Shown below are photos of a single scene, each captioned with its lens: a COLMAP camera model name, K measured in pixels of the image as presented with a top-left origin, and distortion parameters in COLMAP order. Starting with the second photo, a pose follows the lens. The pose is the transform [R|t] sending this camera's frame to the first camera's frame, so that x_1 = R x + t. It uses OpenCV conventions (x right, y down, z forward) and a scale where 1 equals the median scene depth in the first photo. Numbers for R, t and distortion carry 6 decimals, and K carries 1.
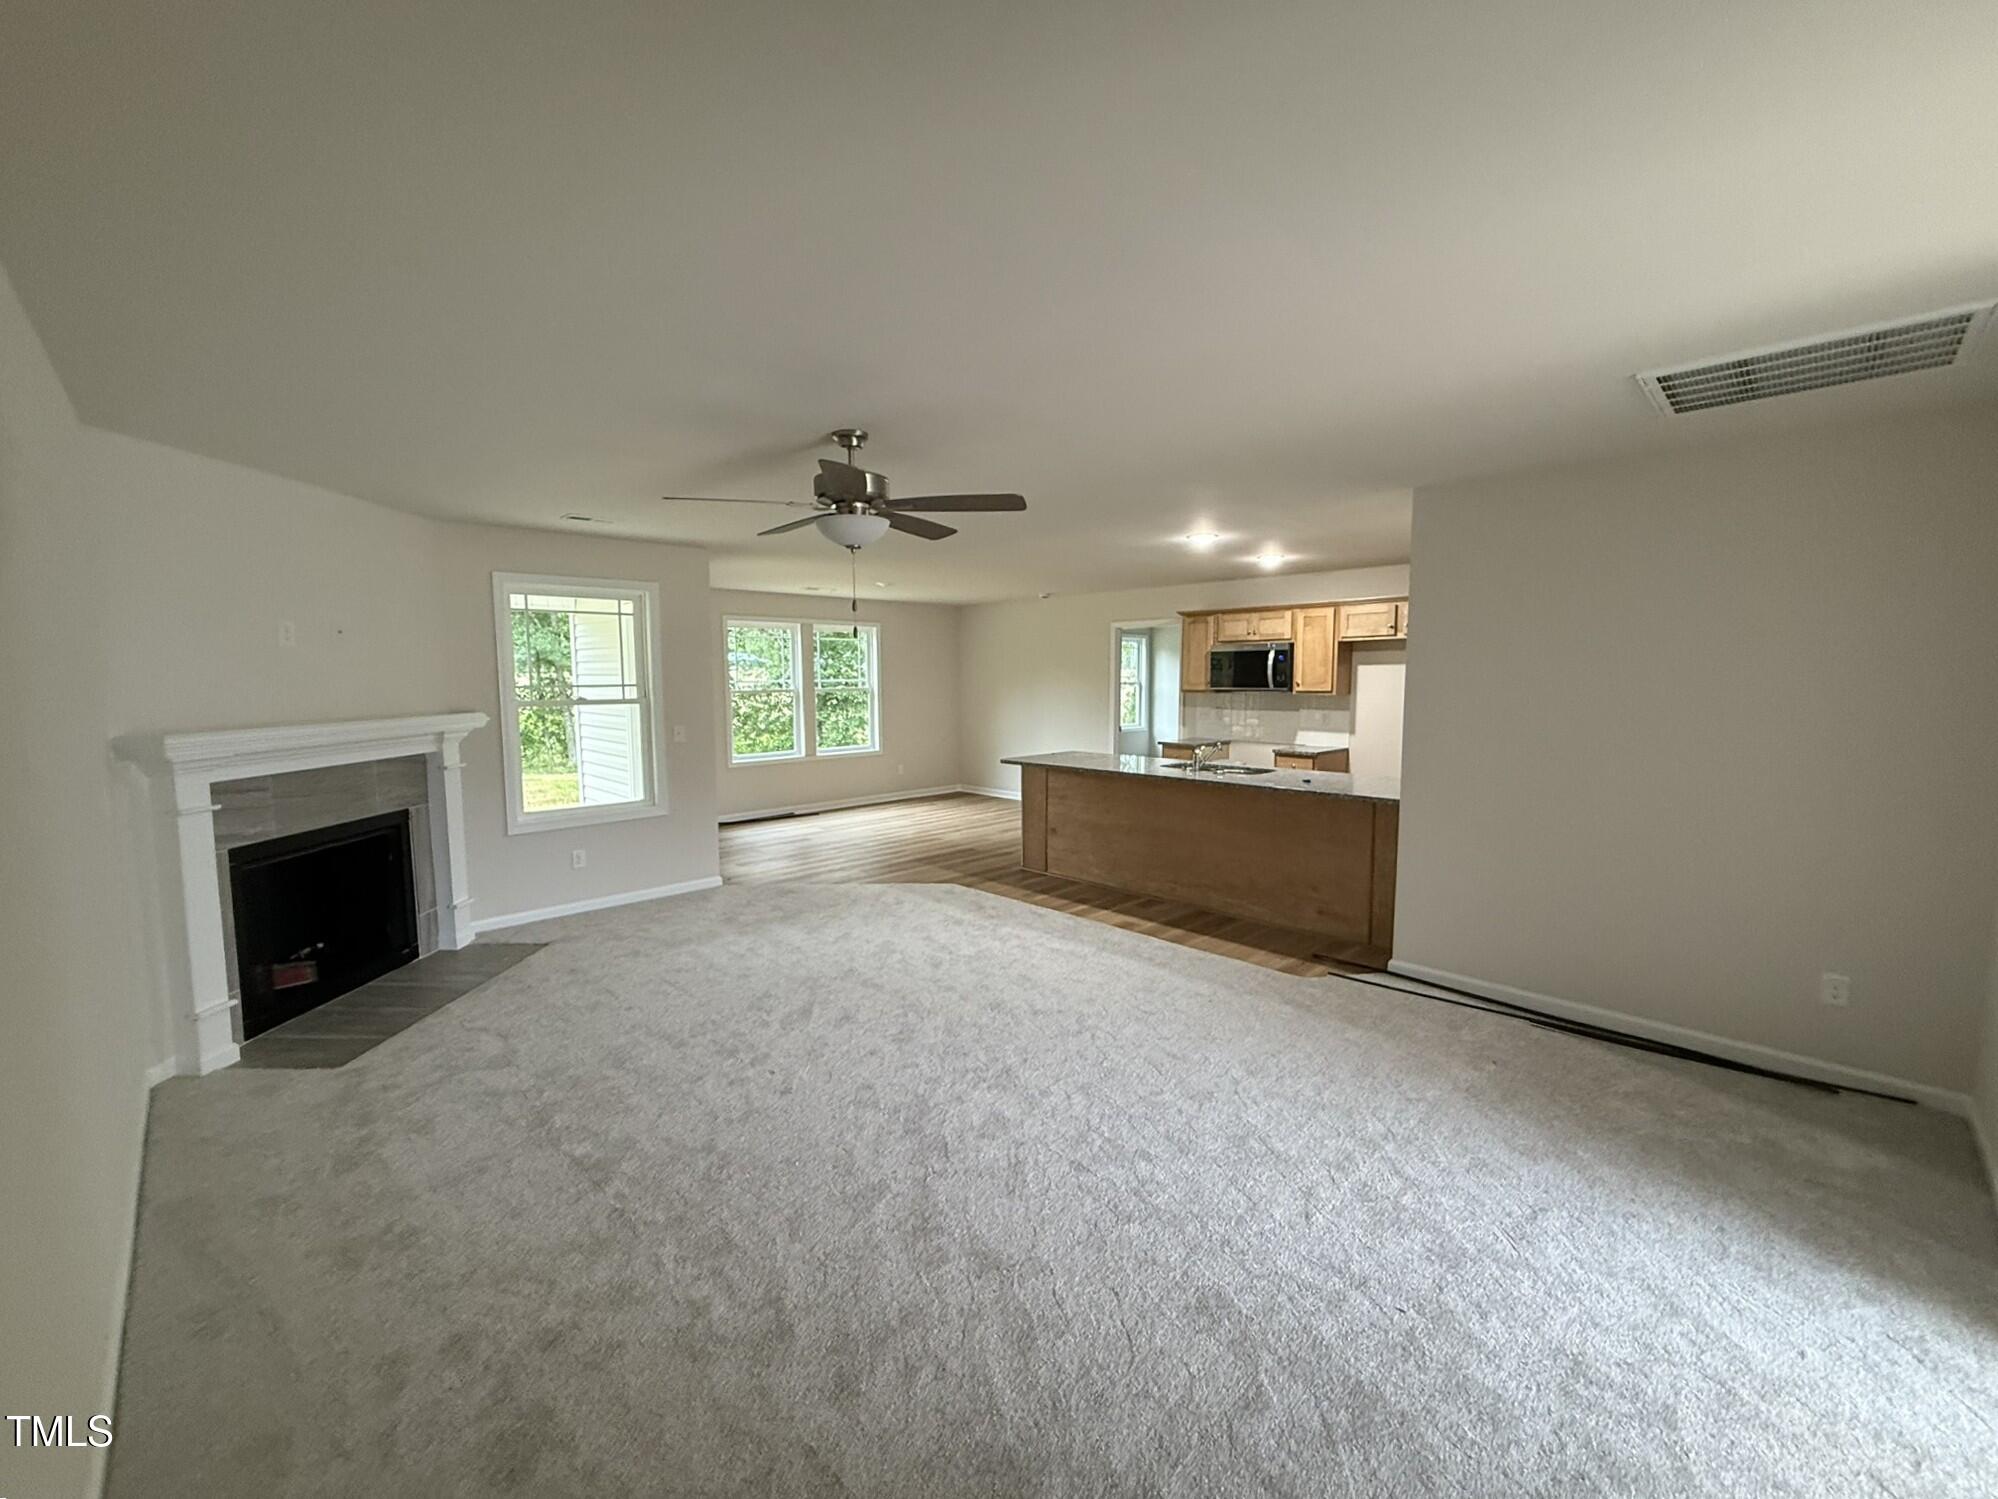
lens RADIAL K [[814.8, 0, 1000.7], [0, 814.8, 746.5], [0, 0, 1]] dist [-0.000525, -0.000026]
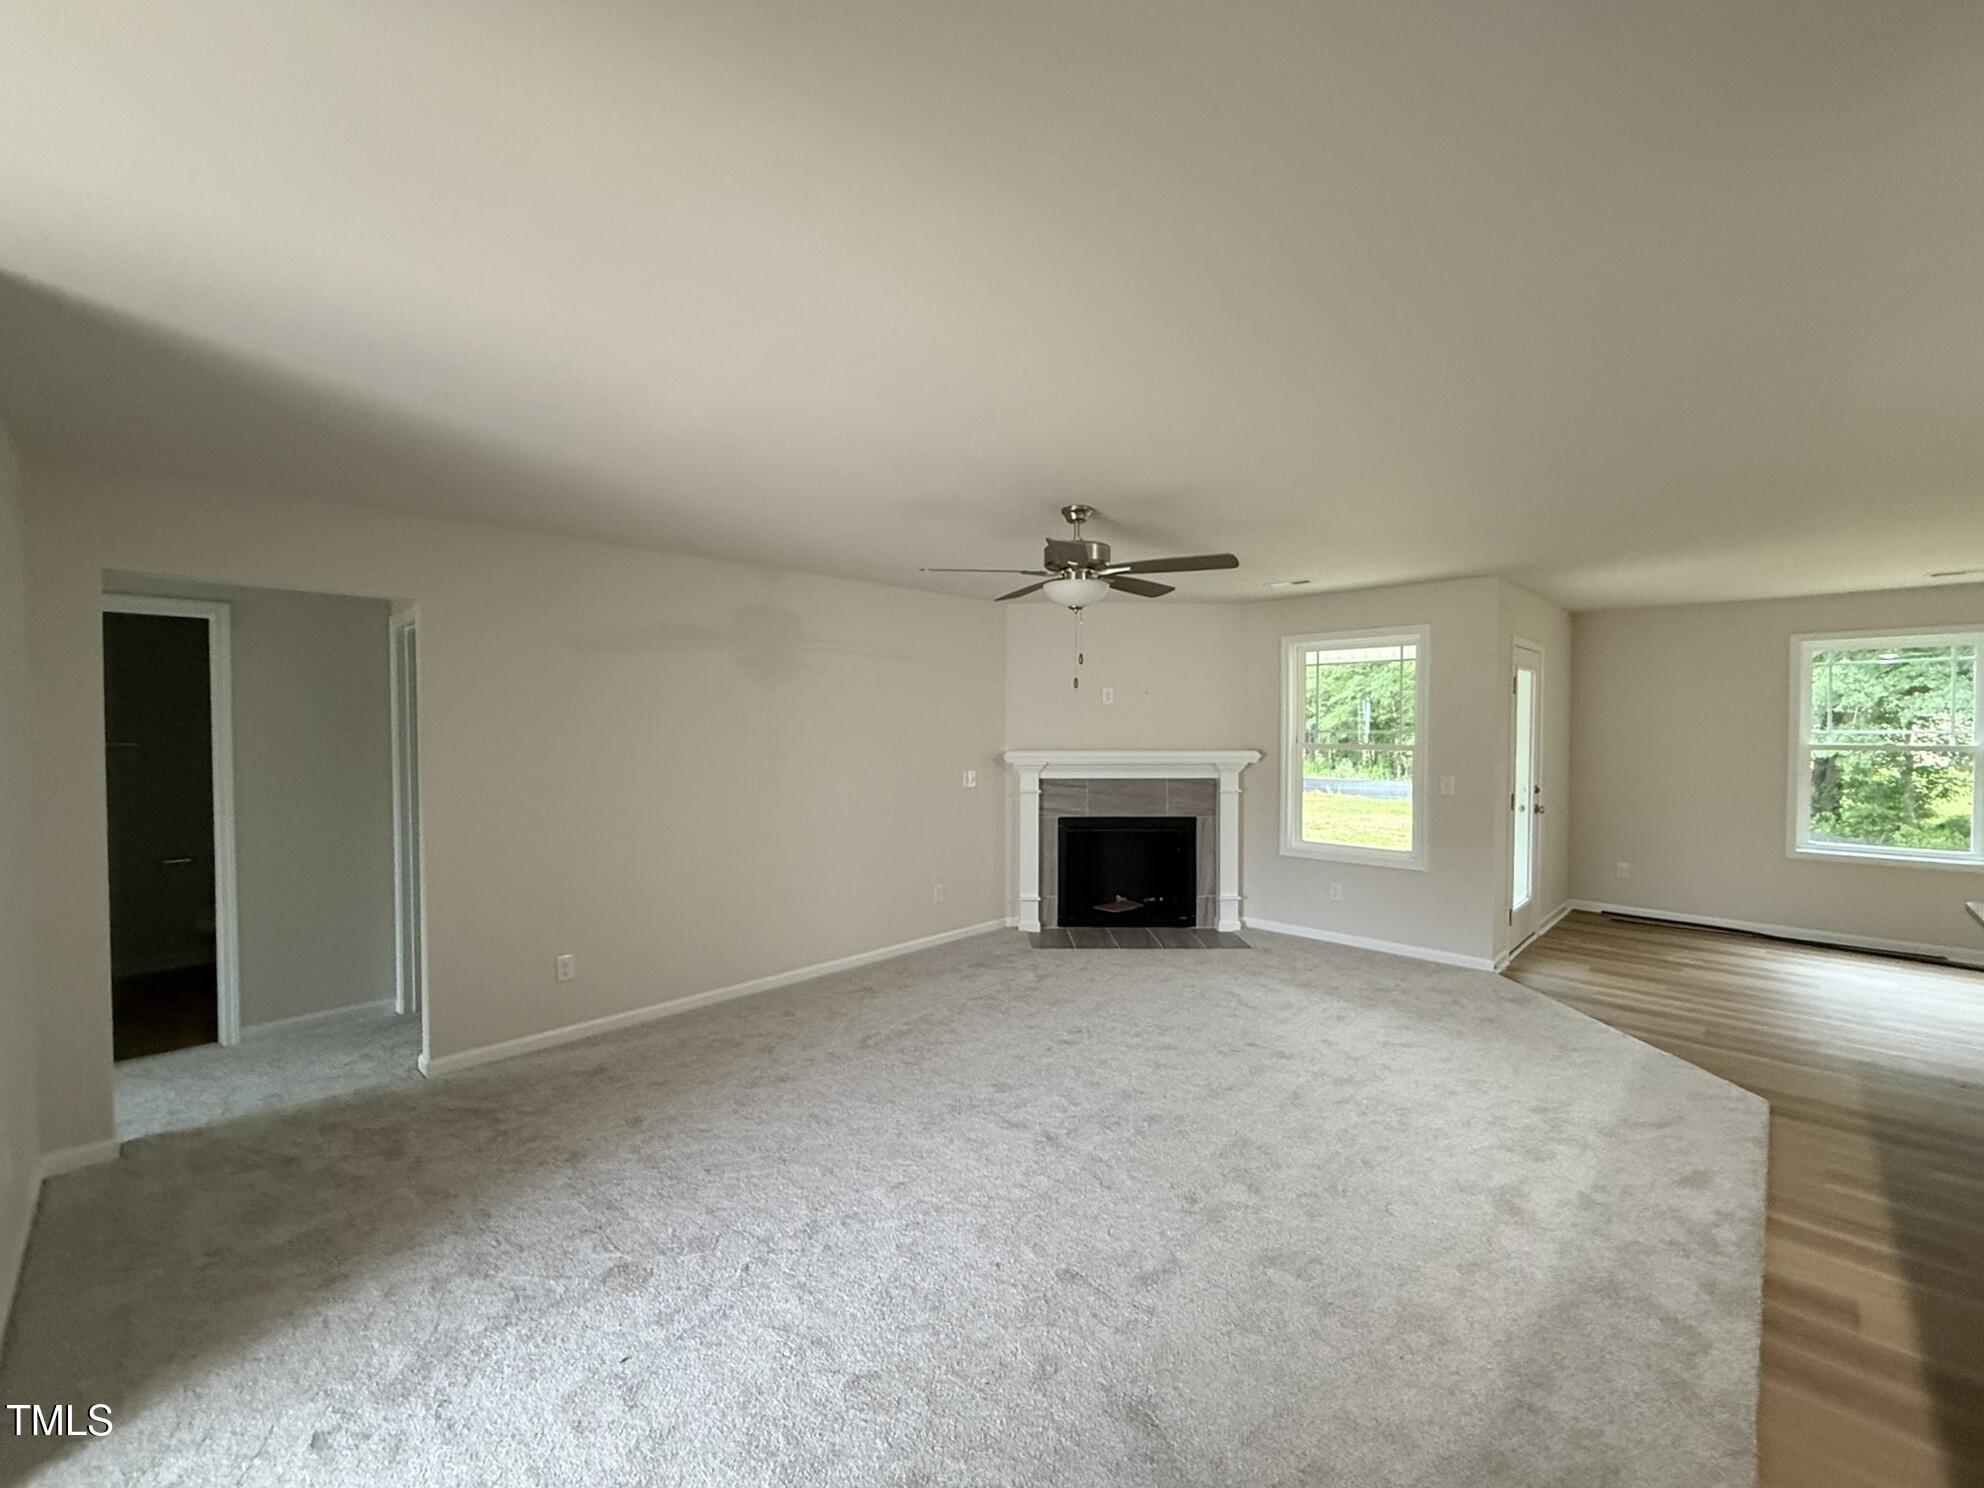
lens RADIAL K [[820.6, 0, 983.7], [0, 820.6, 745.4], [0, 0, 1]] dist [-0.002748, 0.000889]
pose [[0.015794, 0.031723, -0.999372, 0.522464], [-0.089052, 0.995569, 0.030195, -0.043793], [0.995902, 0.088519, 0.018549, 0.478603]]
